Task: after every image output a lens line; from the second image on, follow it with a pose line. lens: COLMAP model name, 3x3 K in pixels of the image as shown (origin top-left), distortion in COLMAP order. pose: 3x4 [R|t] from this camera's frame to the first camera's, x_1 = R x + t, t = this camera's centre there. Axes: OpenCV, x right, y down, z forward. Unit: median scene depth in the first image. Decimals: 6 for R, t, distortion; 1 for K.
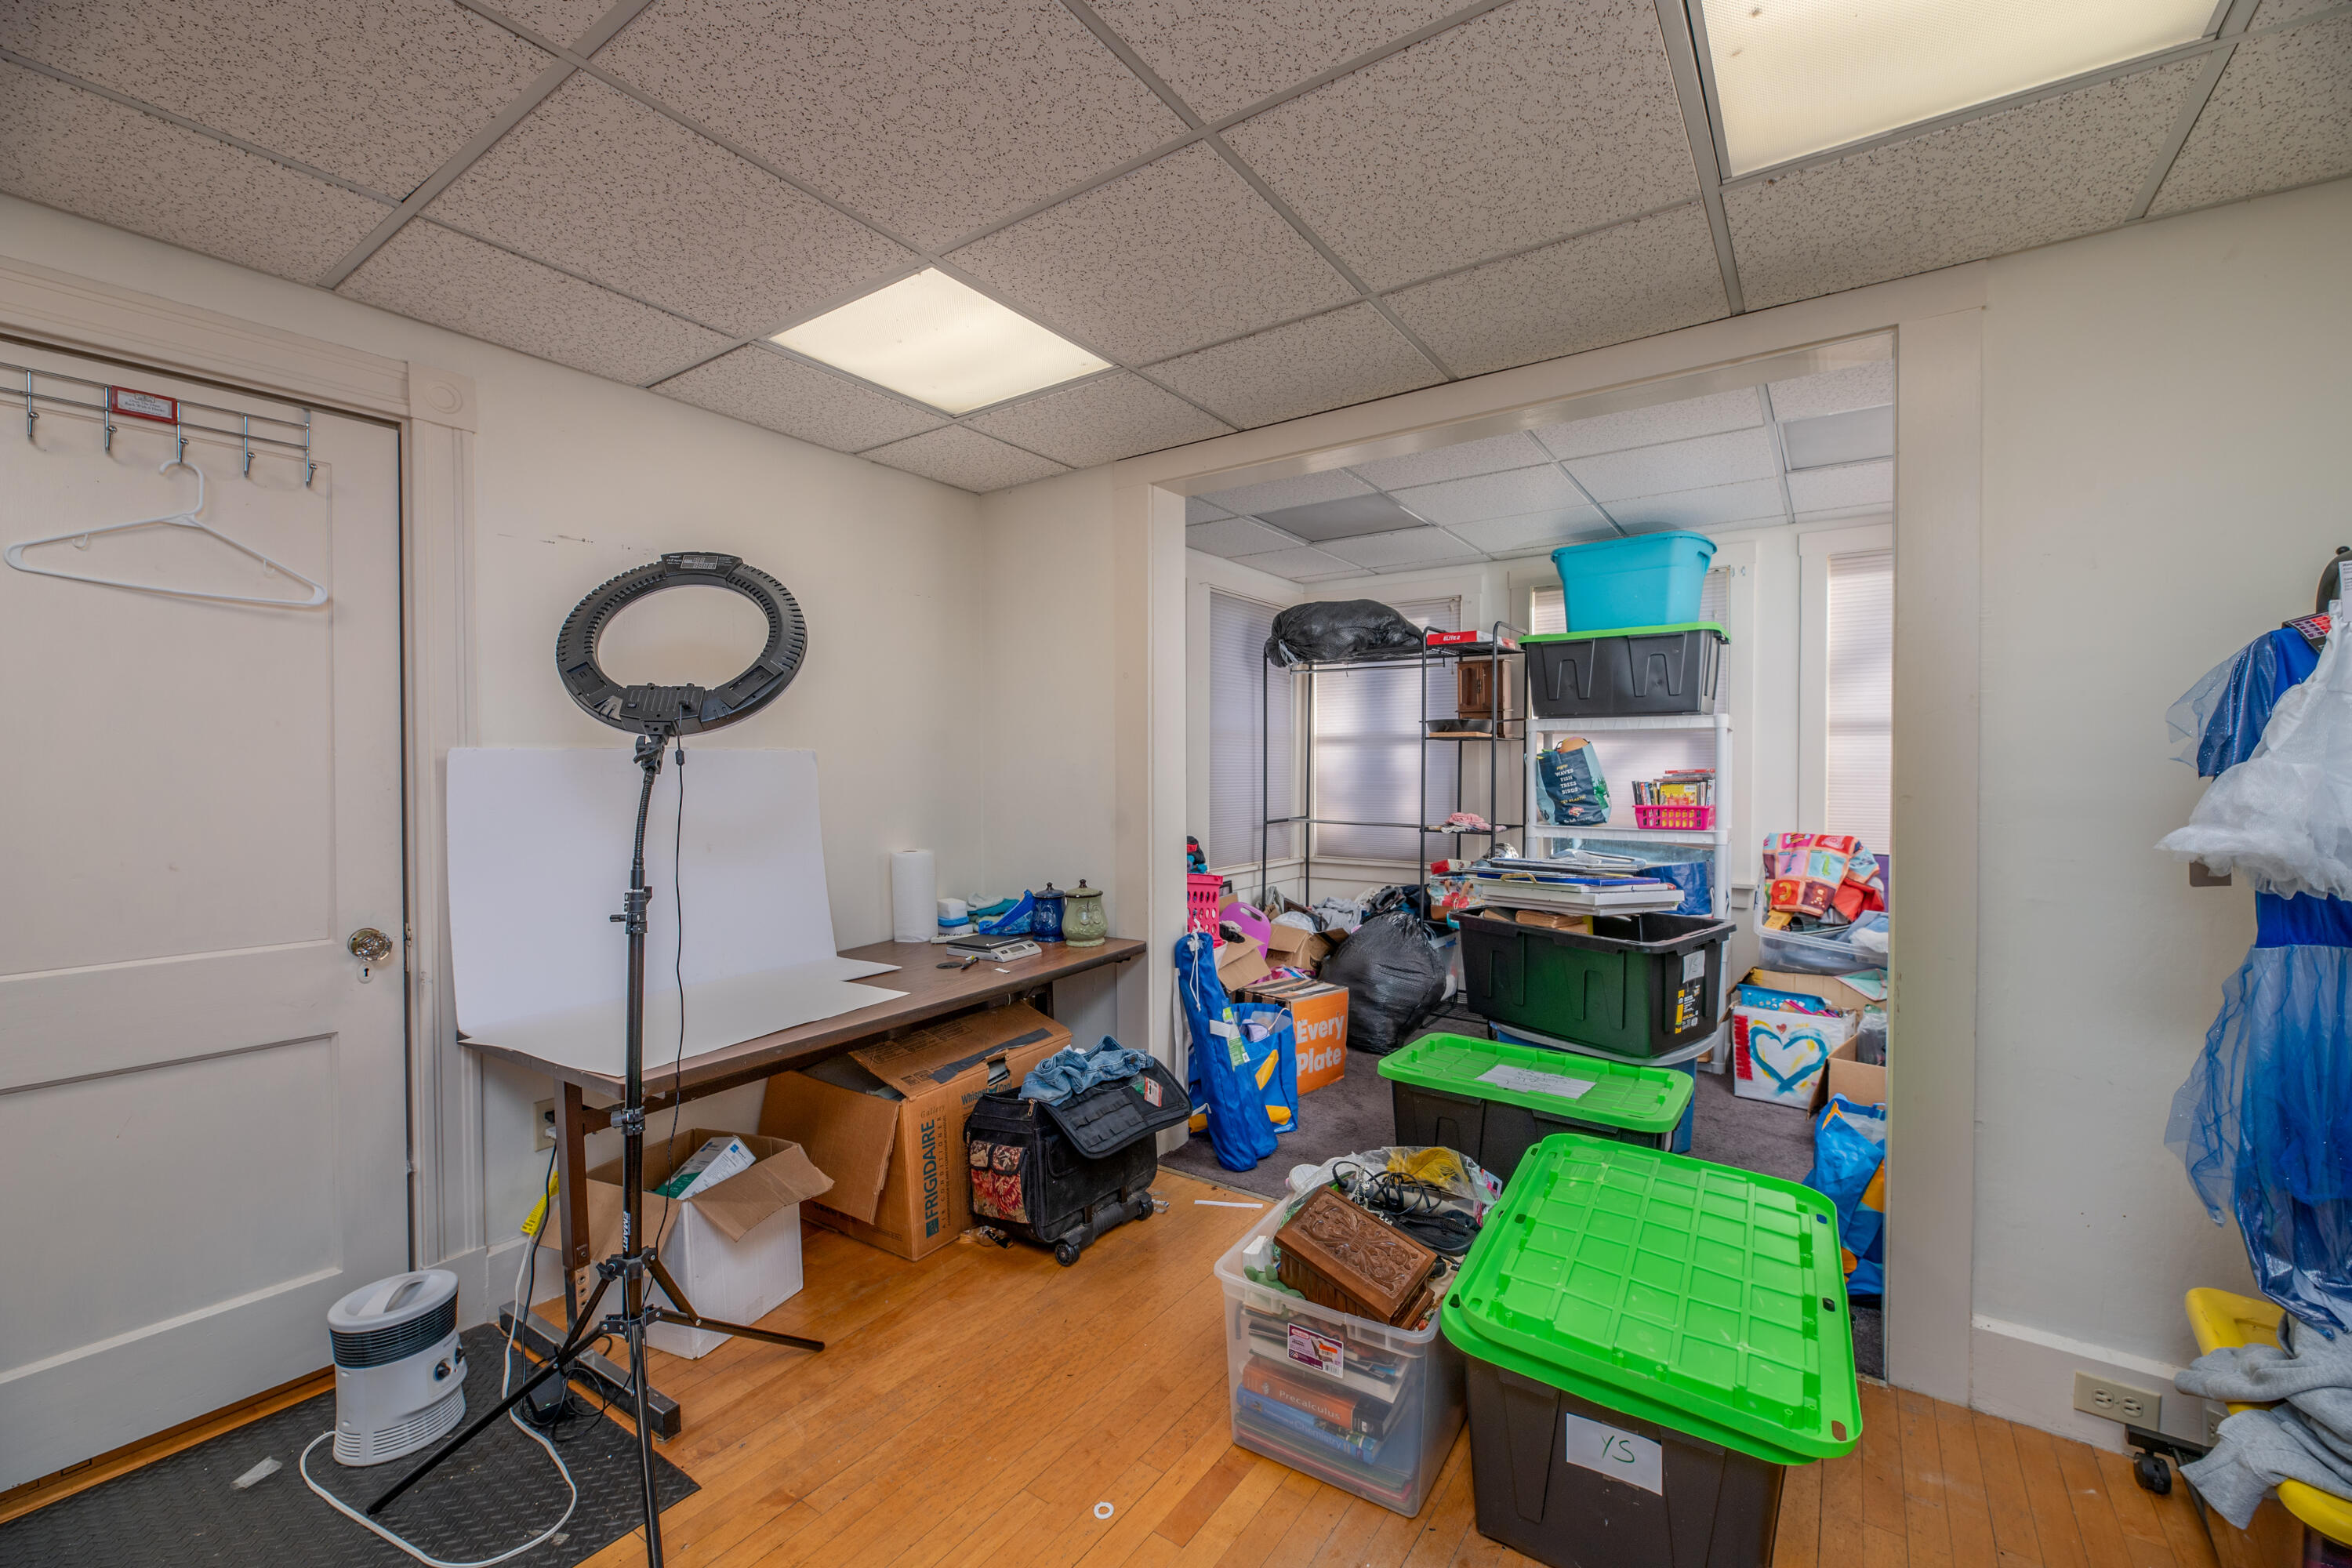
lens RADIAL K [[959.4, 0, 1169.7], [0, 959.4, 777.0], [0, 0, 1]] dist [-0.007681, 0.000239]
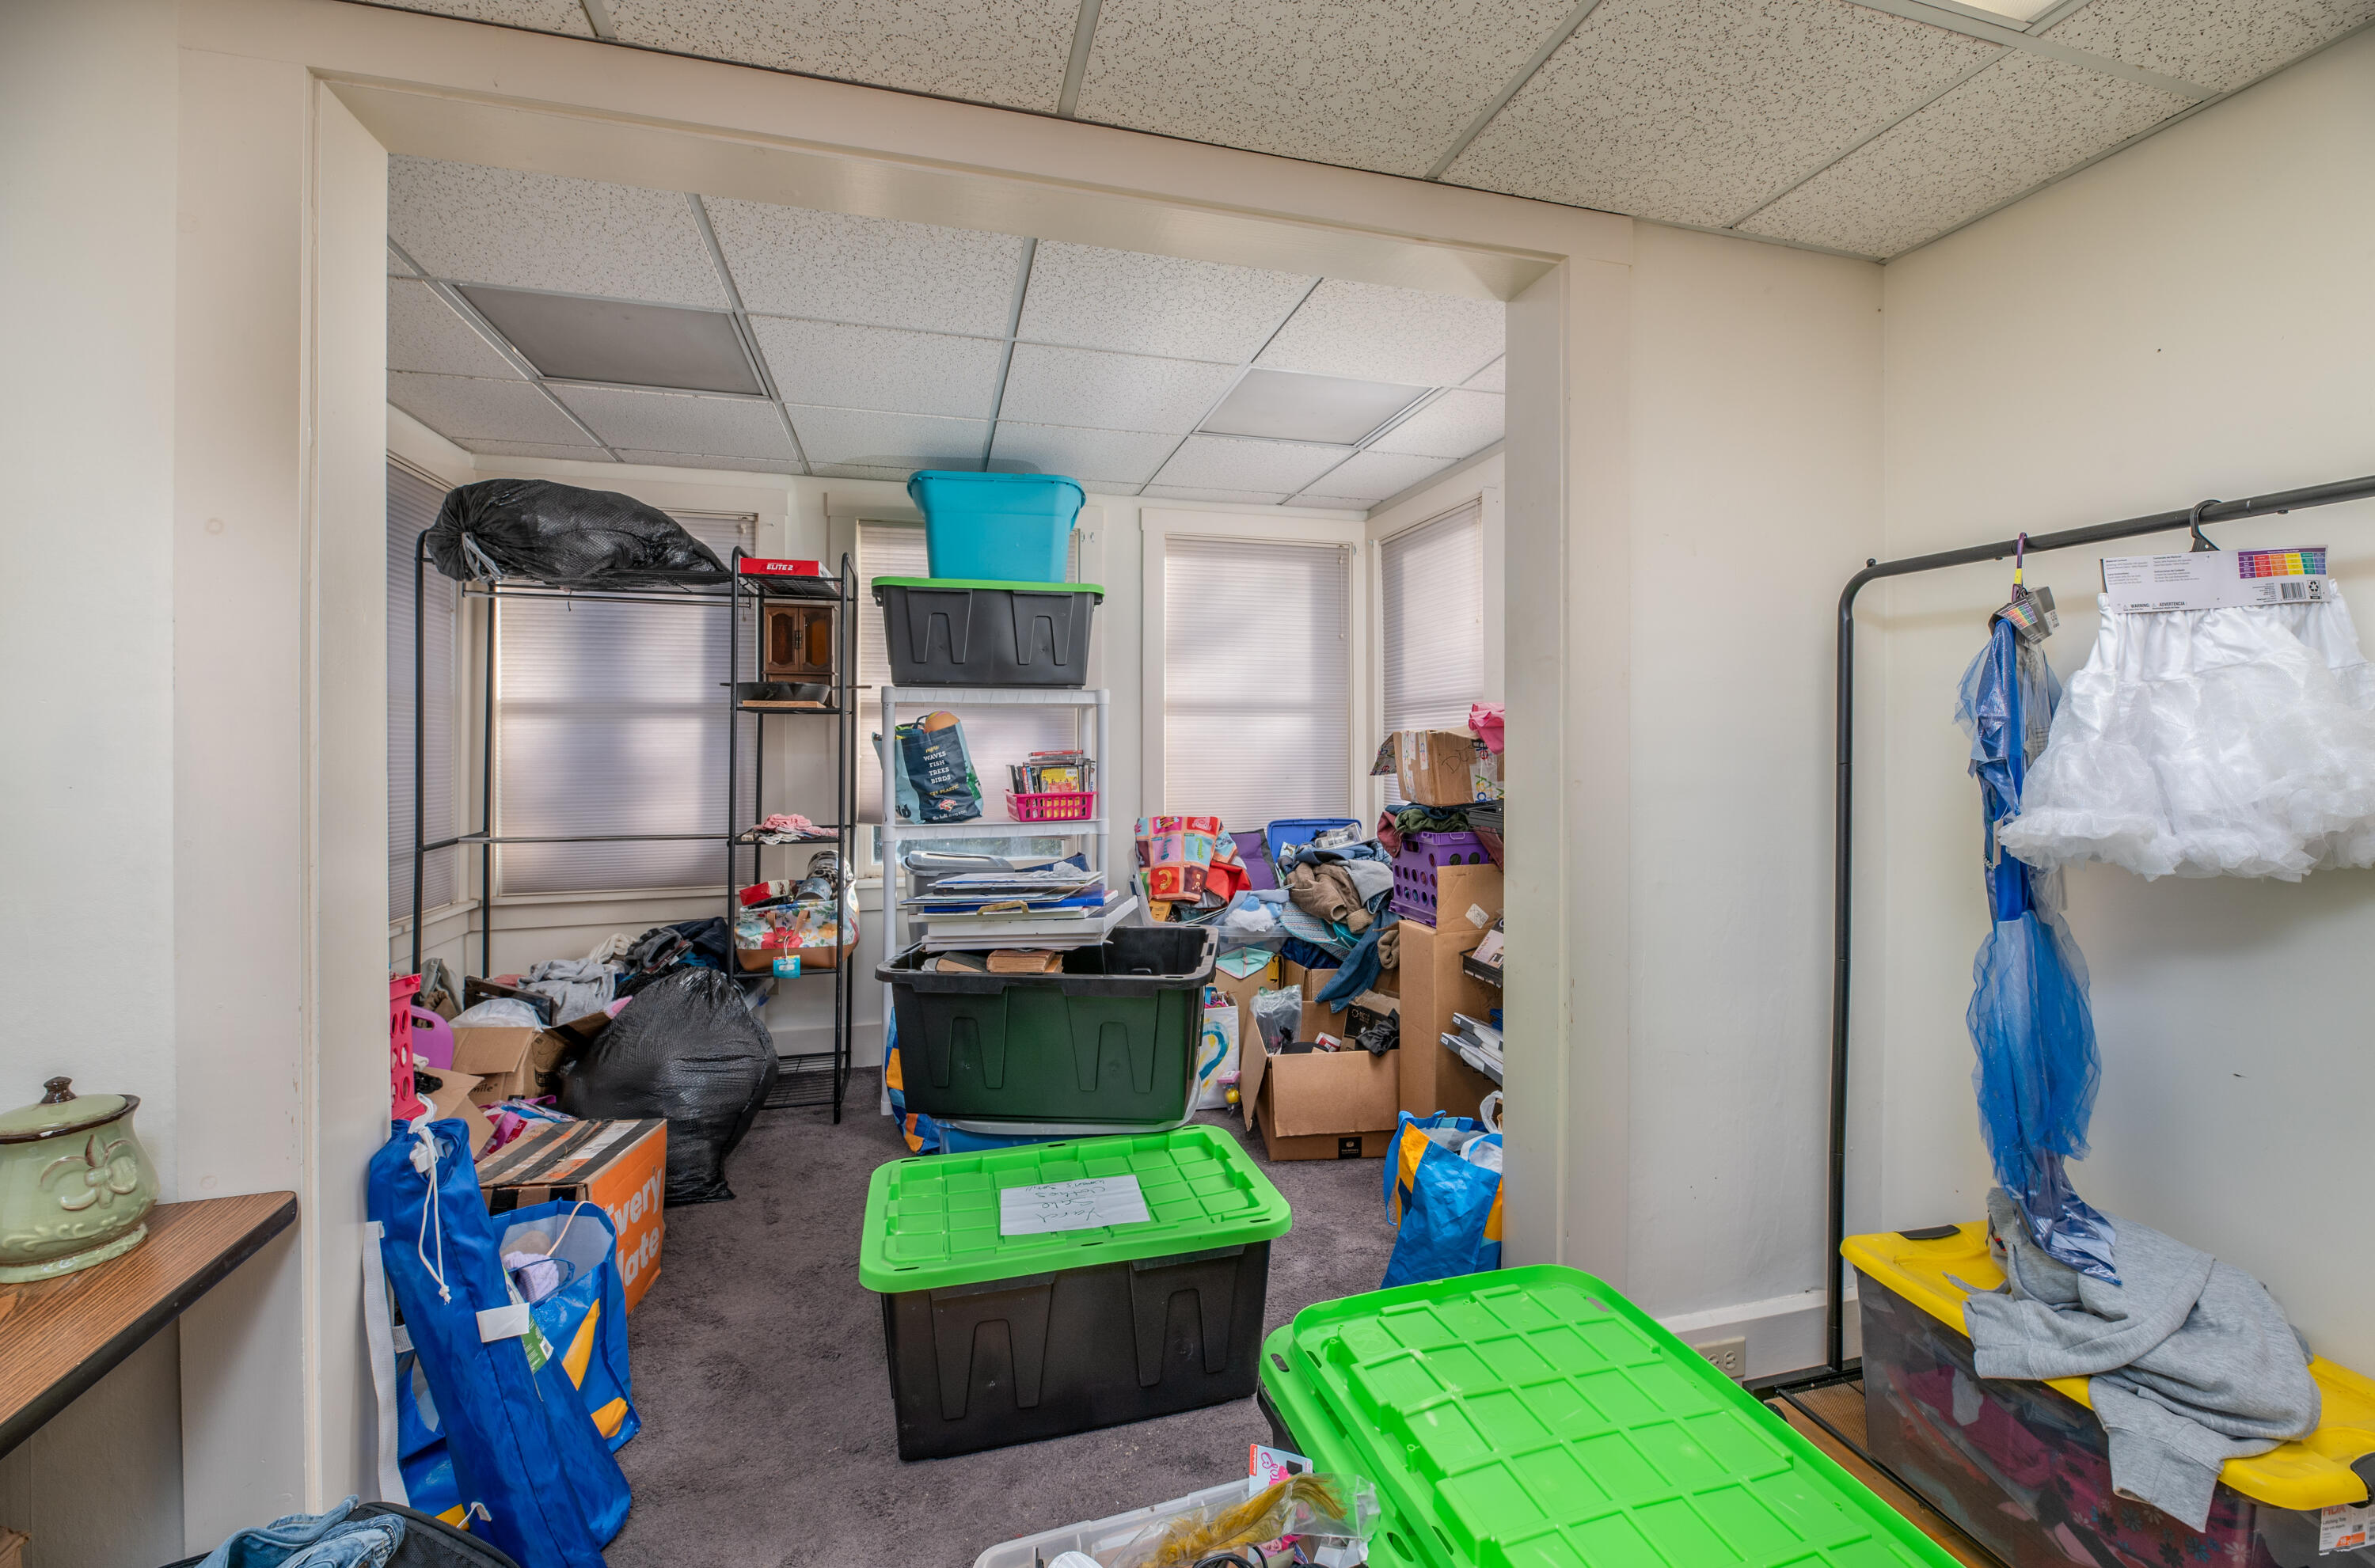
lens RADIAL K [[988.2, 0, 1219.3], [0, 988.2, 735.7], [0, 0, 1]] dist [-0.001474, -0.002179]
pose [[0.620856, 0.002858, 0.783920, -0.080646], [0.013877, 0.999797, -0.014636, -0.006355], [-0.783802, 0.019966, 0.620690, 0.324148]]
